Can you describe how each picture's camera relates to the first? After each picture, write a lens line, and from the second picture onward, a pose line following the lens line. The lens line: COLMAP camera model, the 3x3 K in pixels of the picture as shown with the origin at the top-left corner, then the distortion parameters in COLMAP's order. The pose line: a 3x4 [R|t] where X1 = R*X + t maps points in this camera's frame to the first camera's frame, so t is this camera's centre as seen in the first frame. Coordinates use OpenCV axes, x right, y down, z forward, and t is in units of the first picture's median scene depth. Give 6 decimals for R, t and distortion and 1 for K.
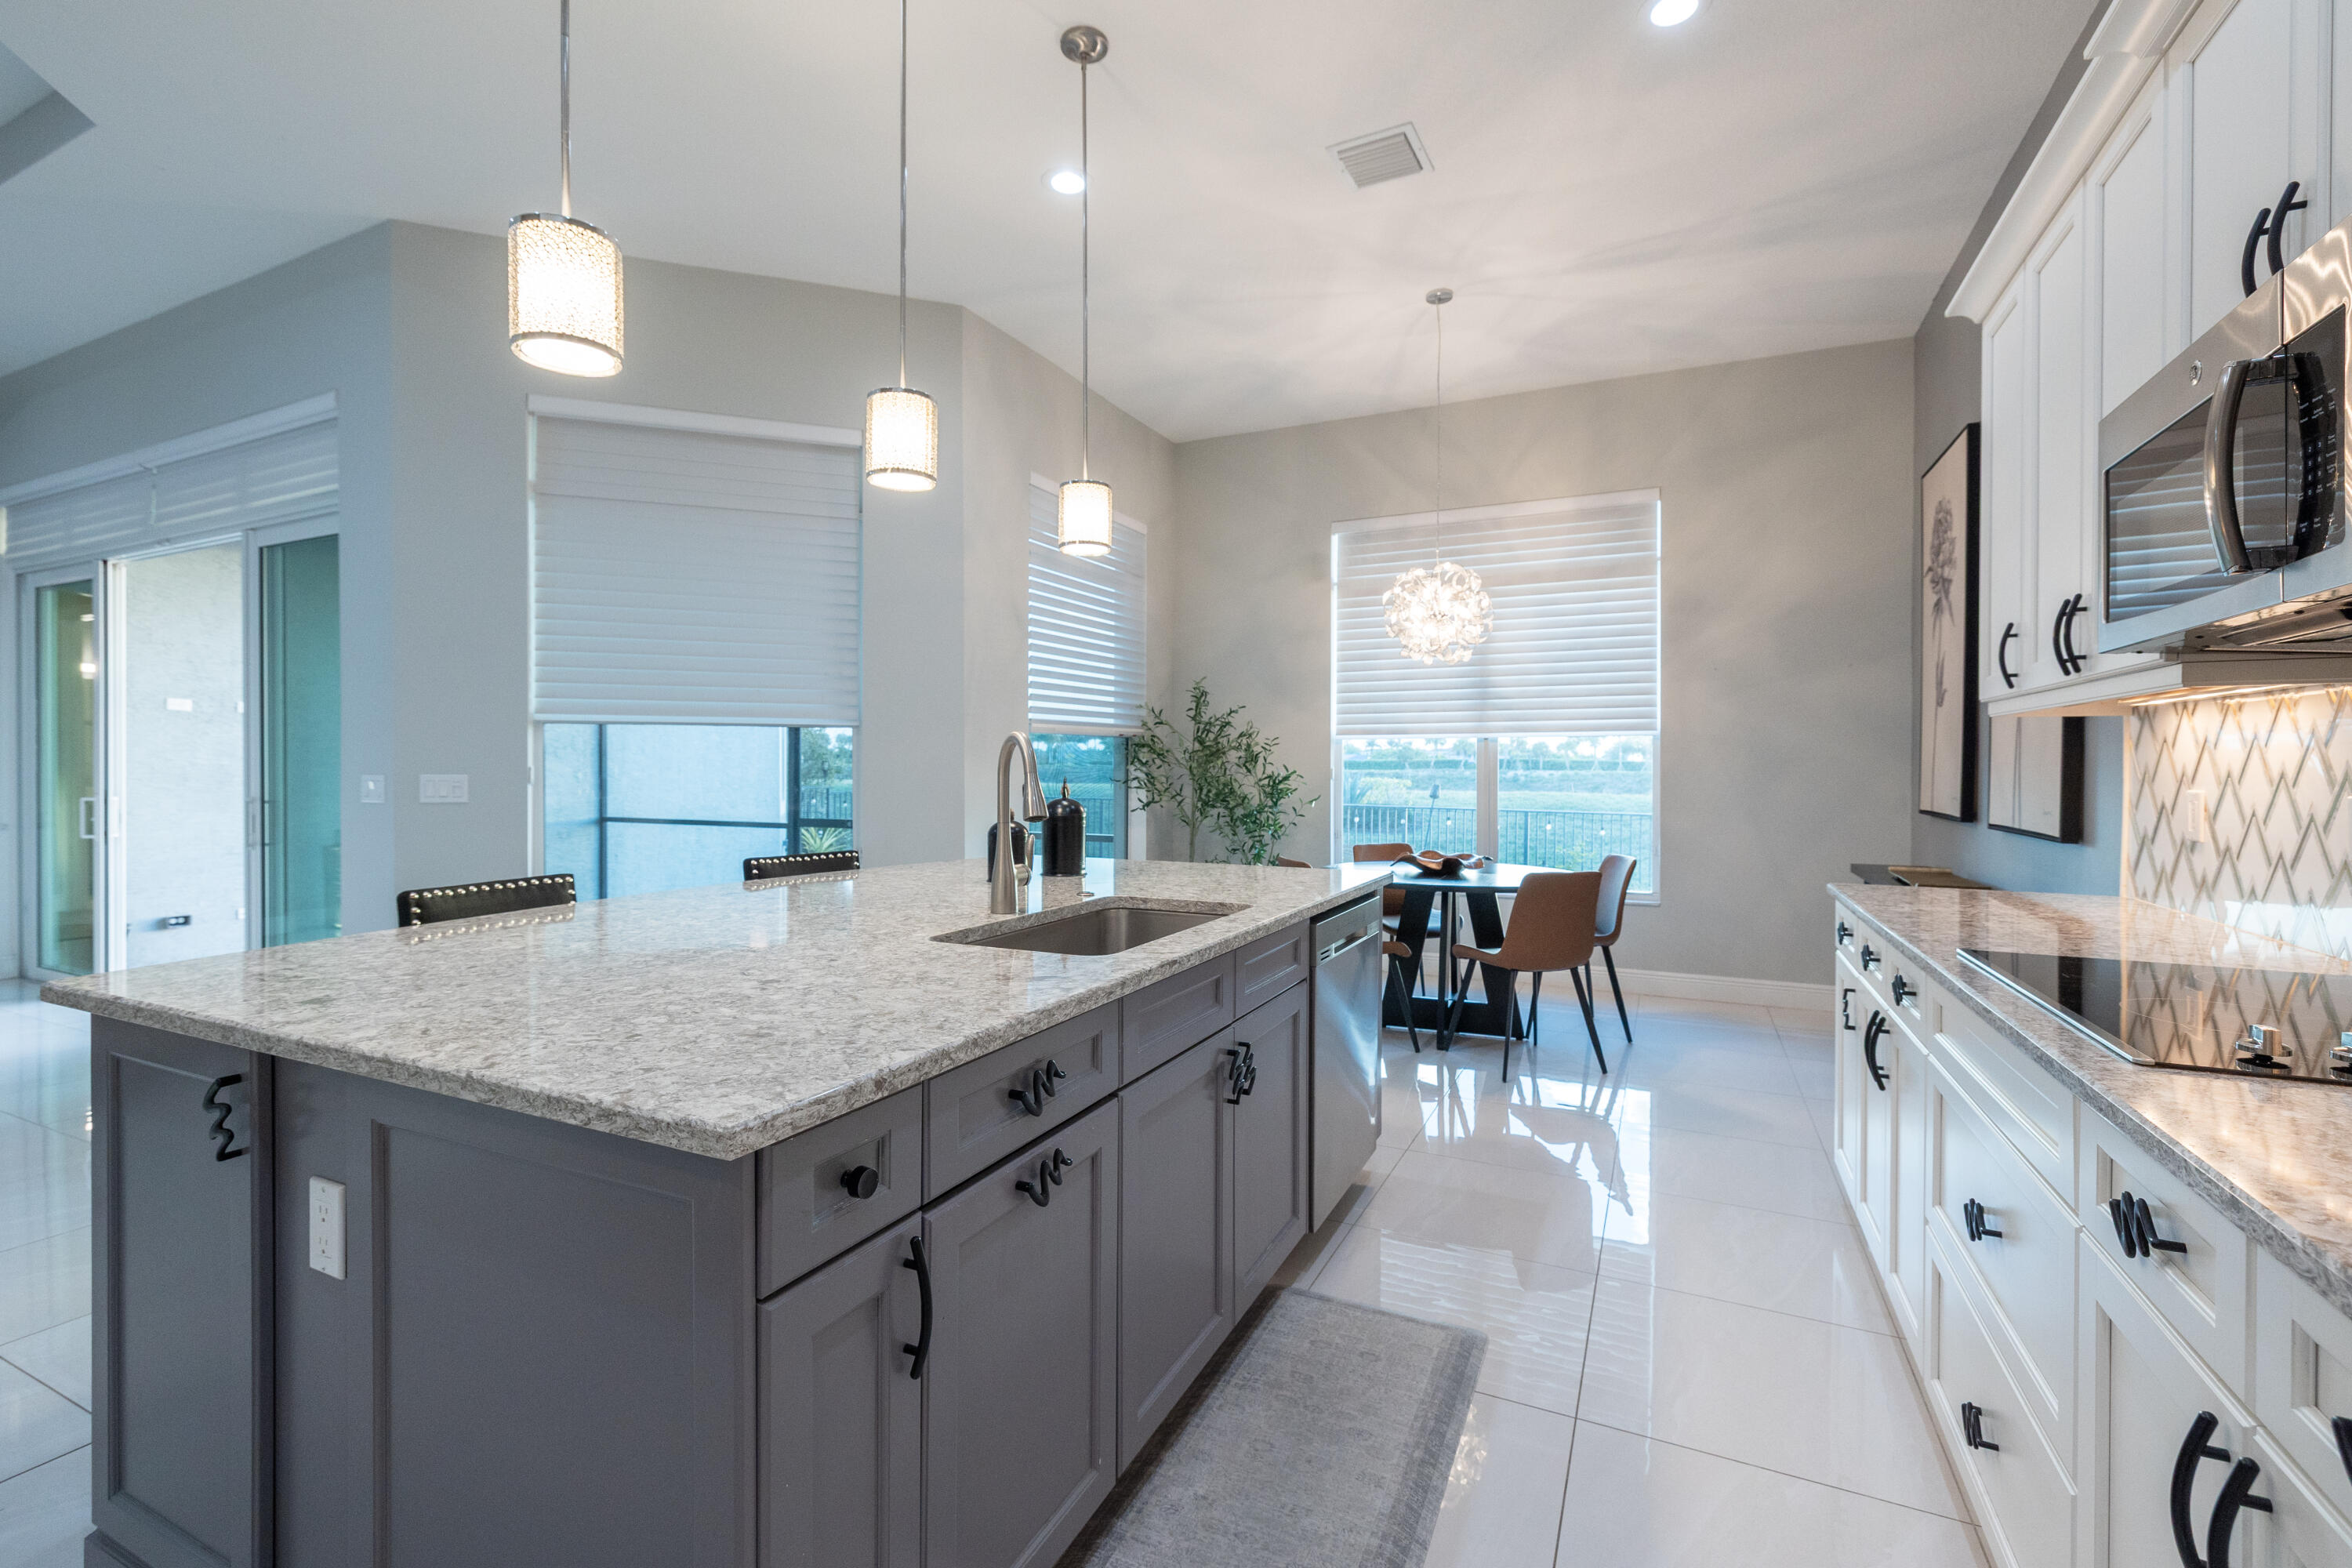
lens RADIAL K [[1014.3, 0, 1203.2], [0, 1014.3, 774.3], [0, 0, 1]] dist [-0.000213, -0.000021]
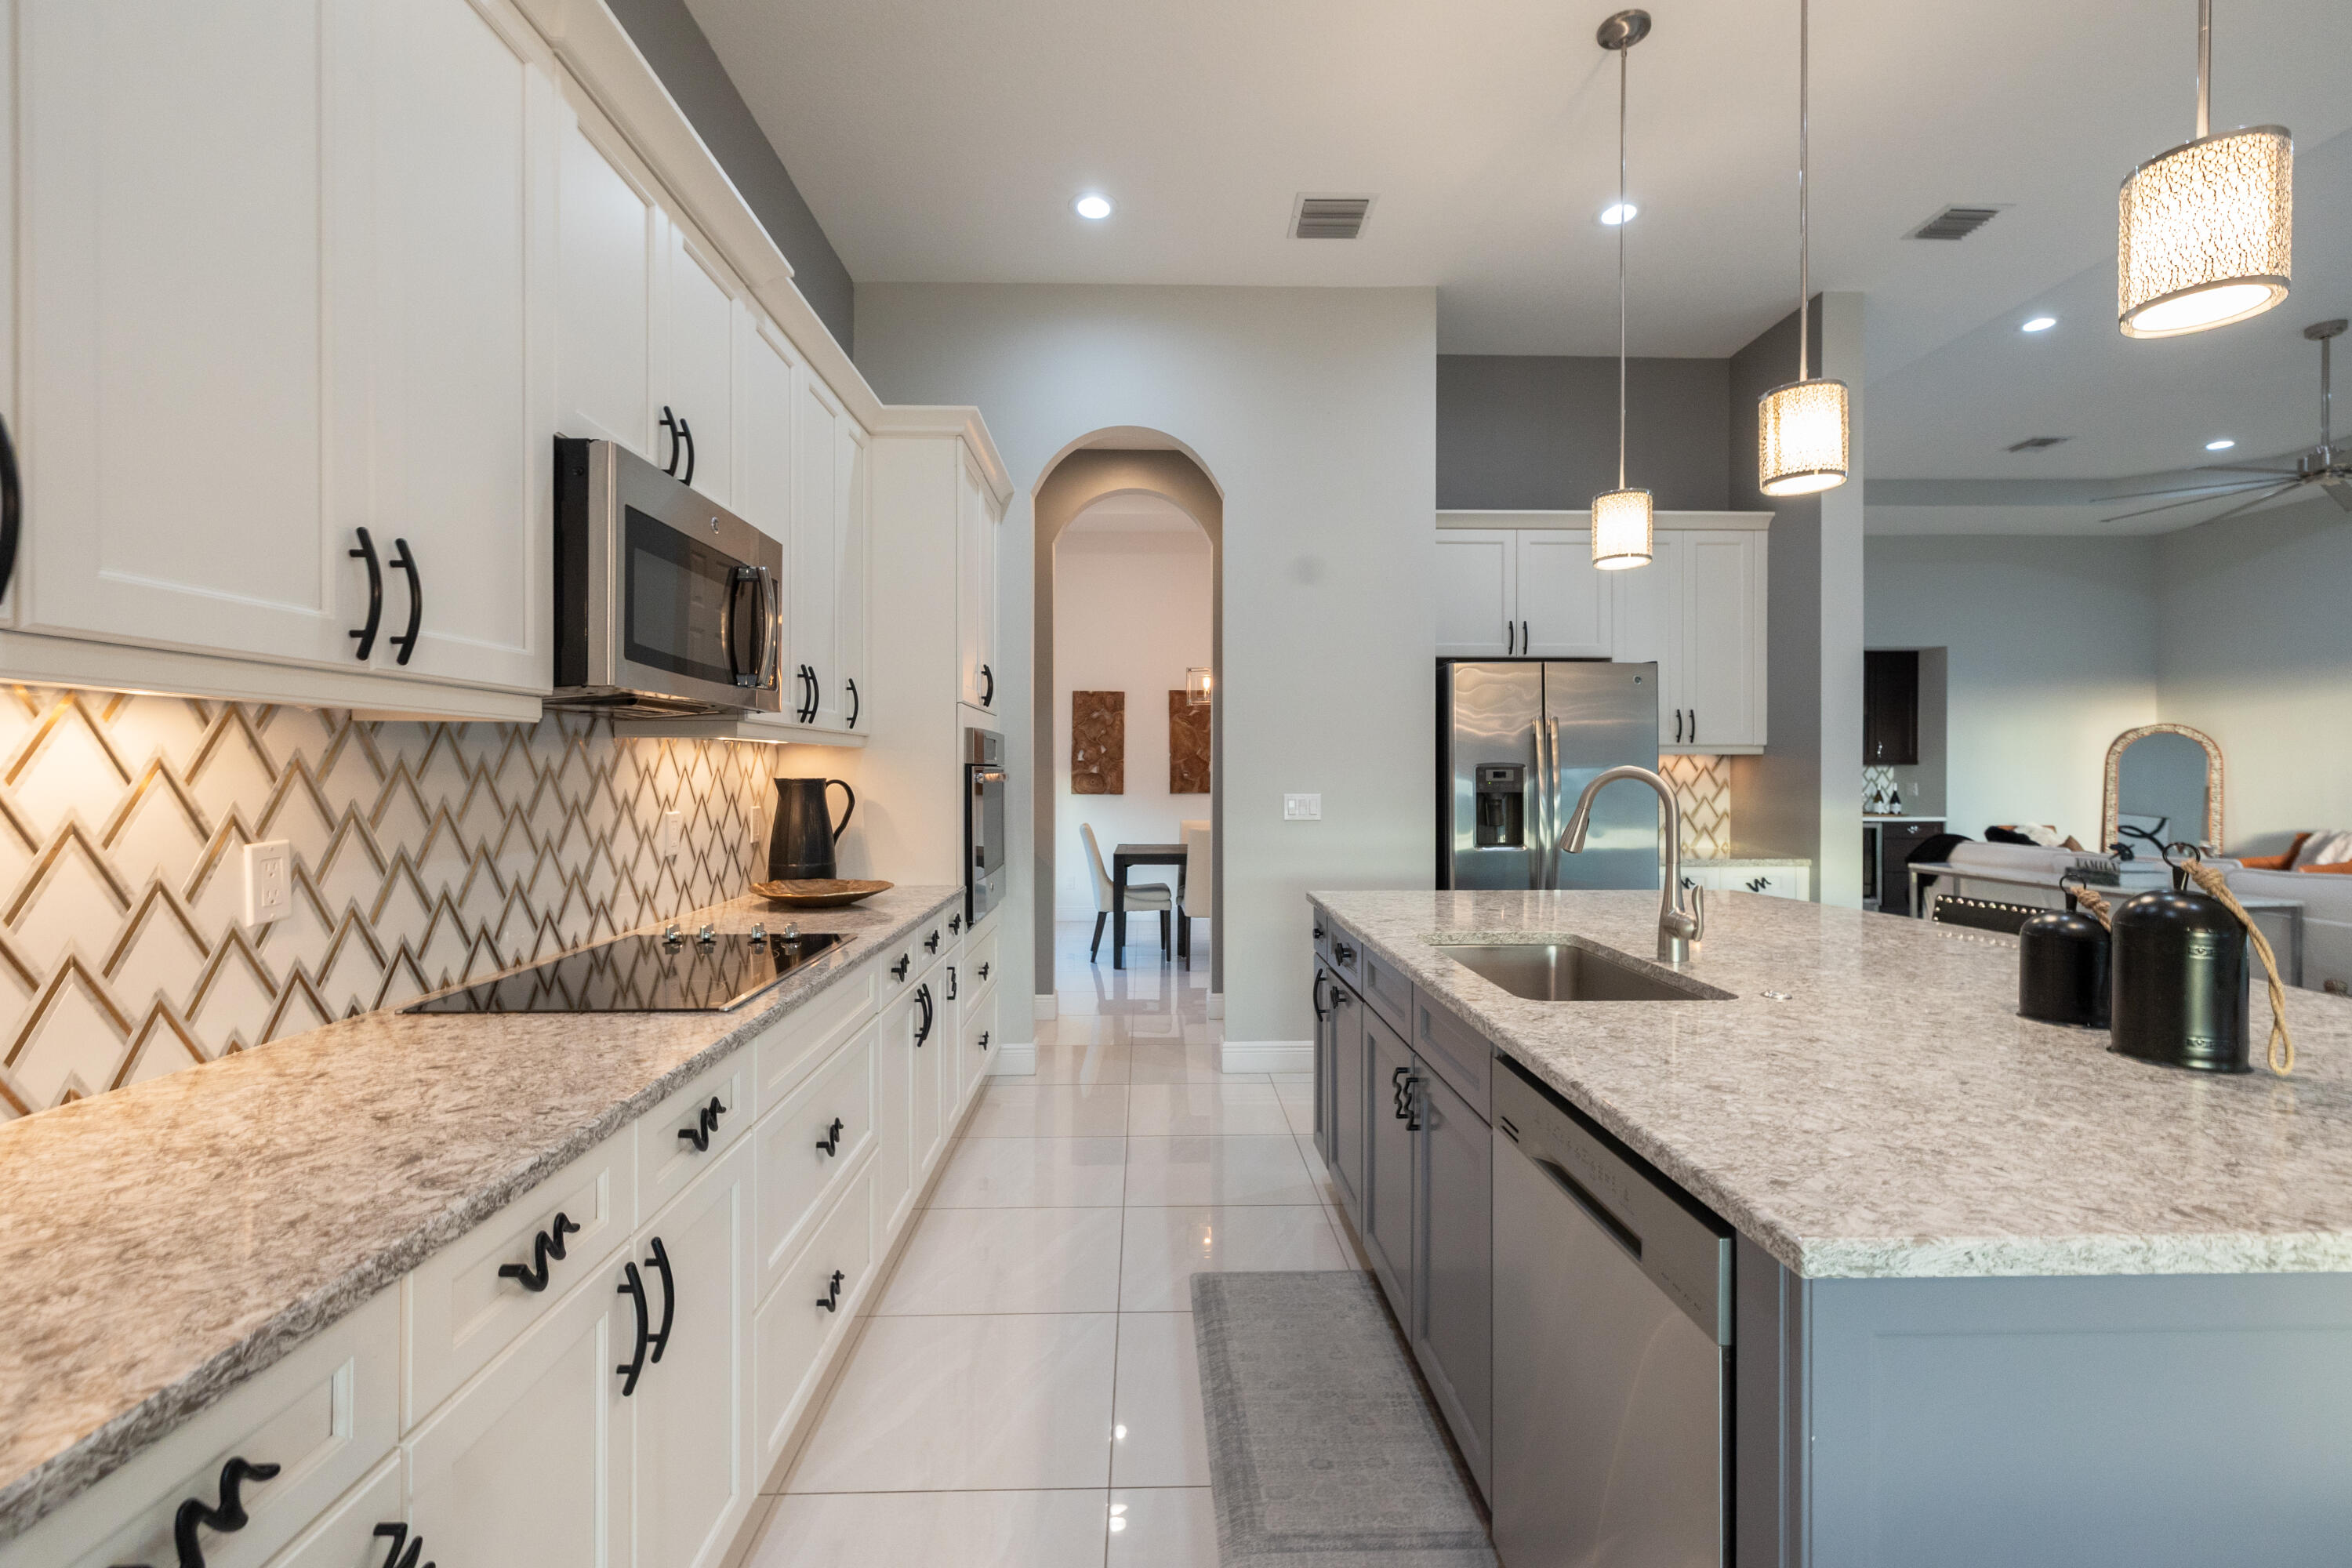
lens RADIAL K [[1000.6, 0, 1177.2], [0, 1000.6, 768.2], [0, 0, 1]] dist [0.001931, 0.000136]
pose [[-0.893068, -0.000409, -0.449922, 0.259381], [-0.001529, 0.999997, 0.002125, -0.013935], [0.449920, 0.002586, -0.893065, 0.644867]]
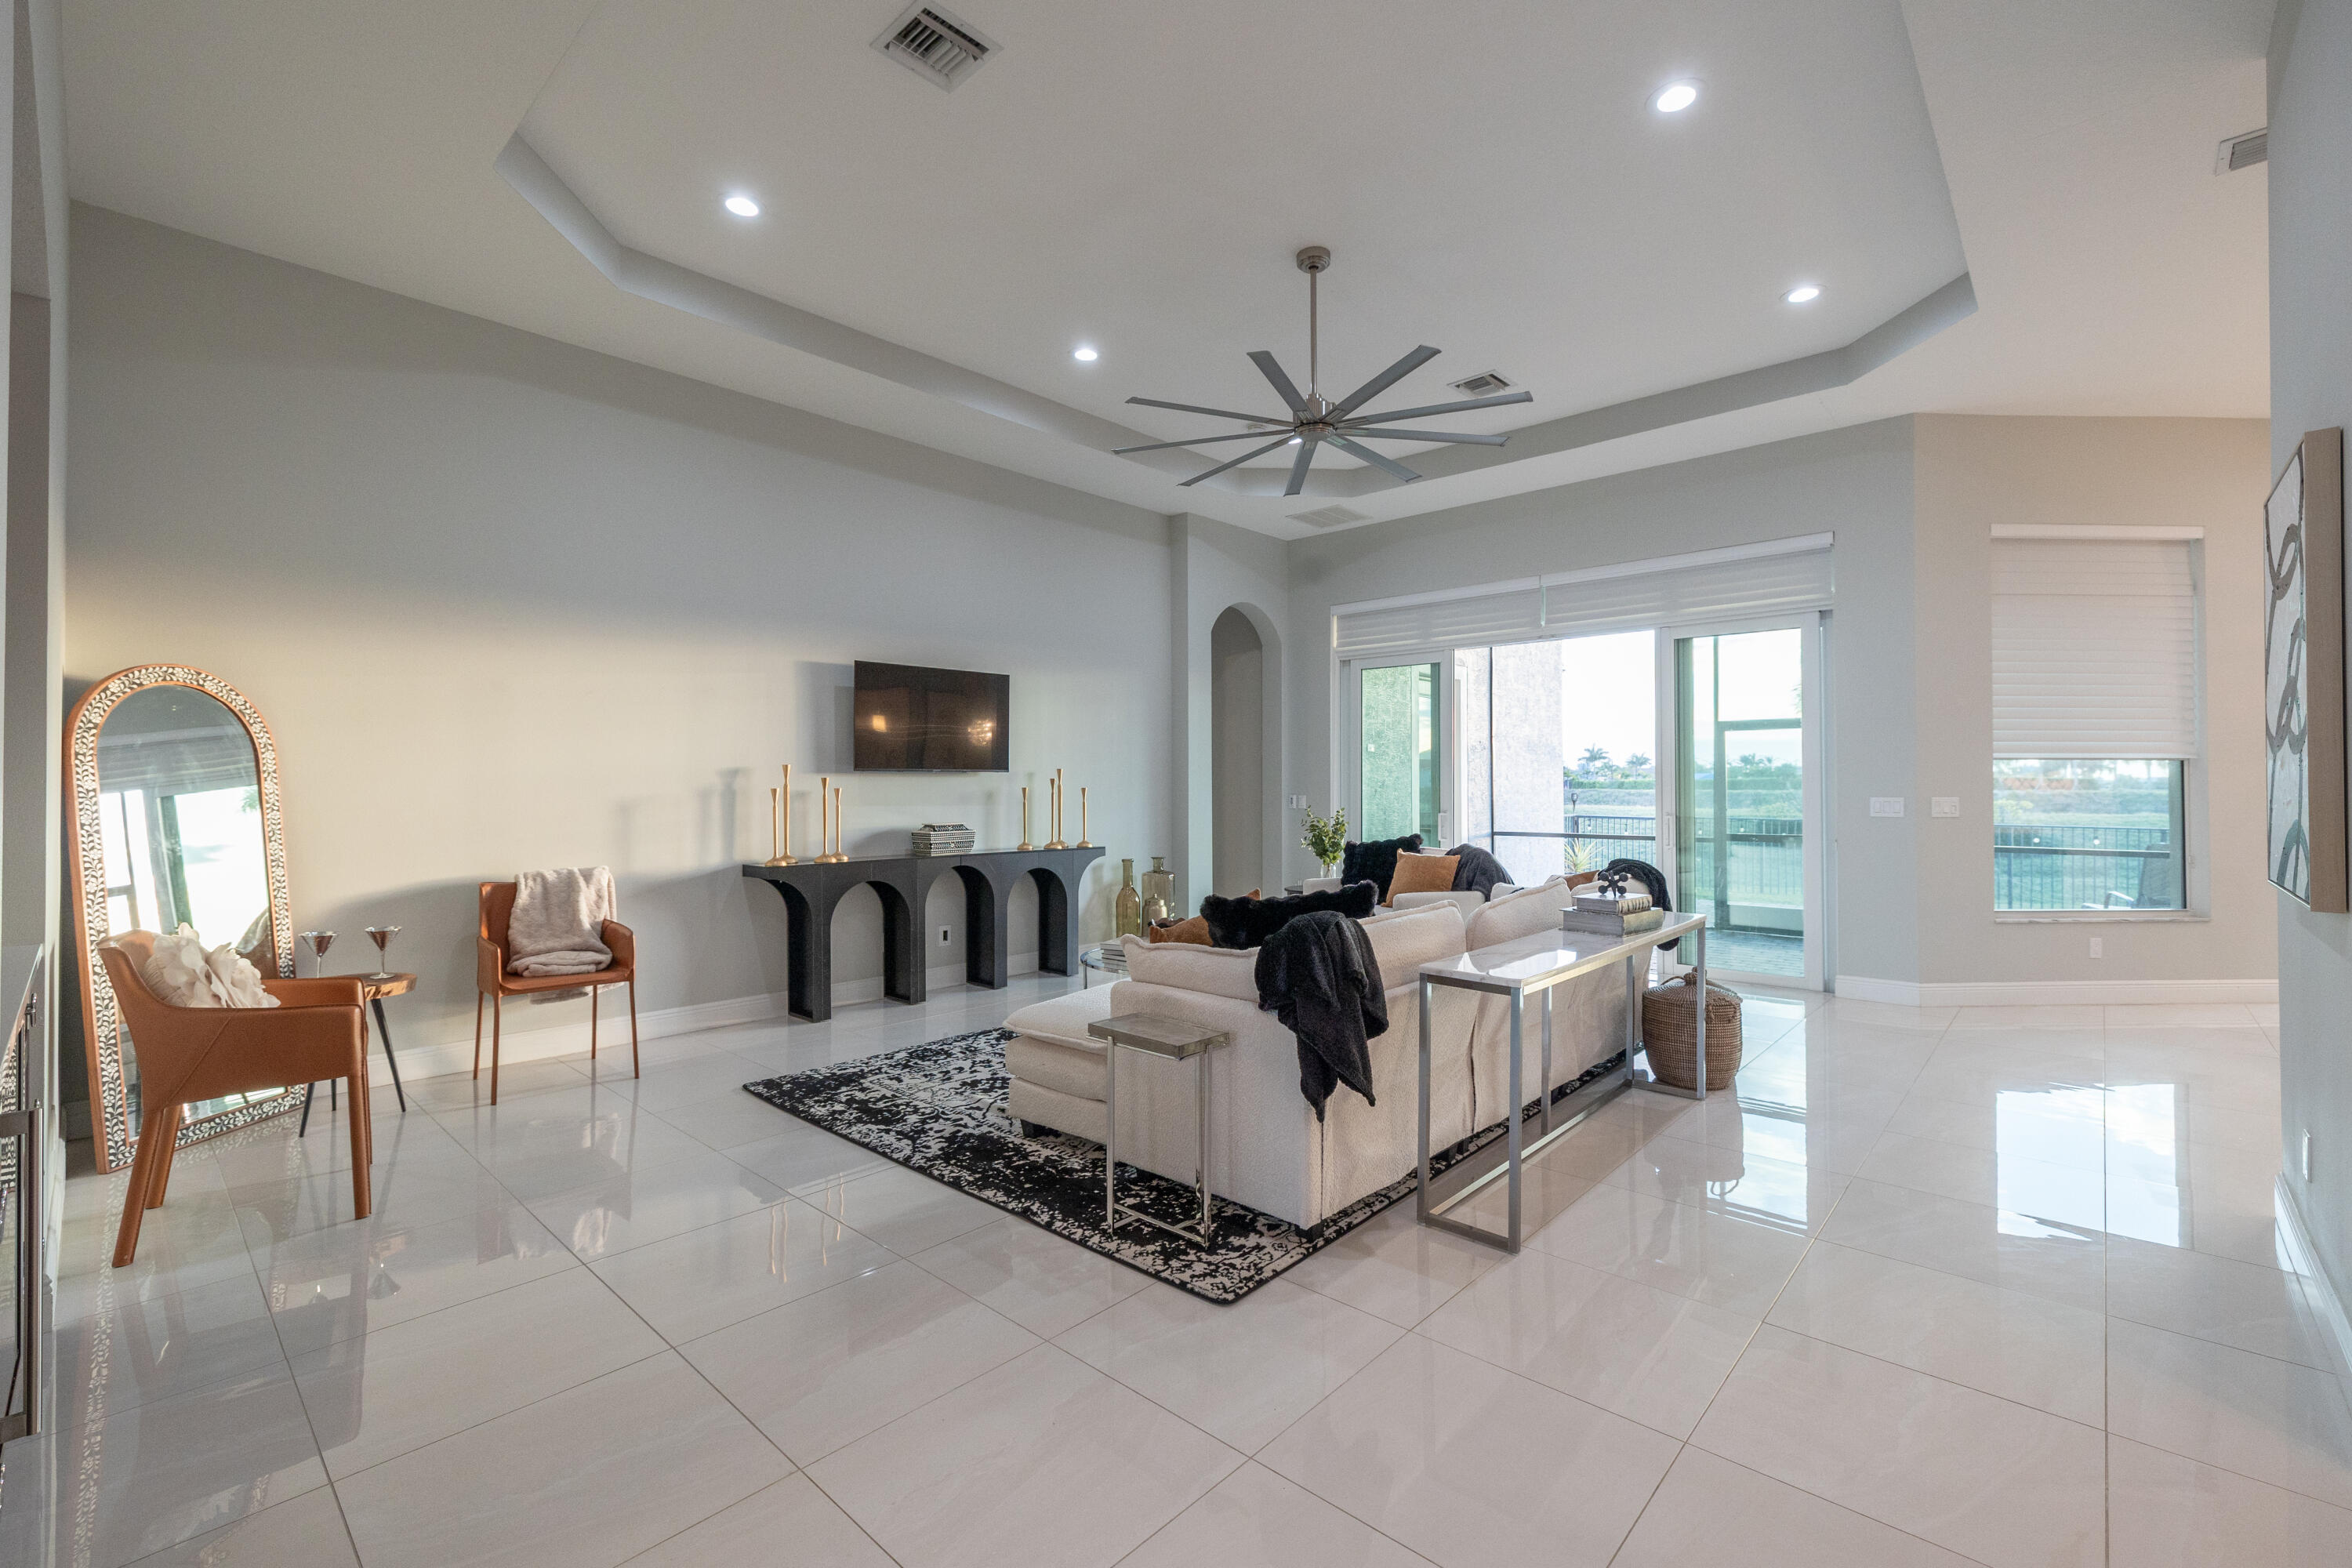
lens RADIAL K [[1008.5, 0, 1176.0], [0, 1008.5, 784.0], [0, 0, 1]] dist [0.003758, 0.000237]
pose [[0.952548, -0.006801, -0.304313, -0.973379], [0.003115, 0.999916, -0.012597, -0.002830], [0.304373, 0.011051, 0.952489, -0.494835]]
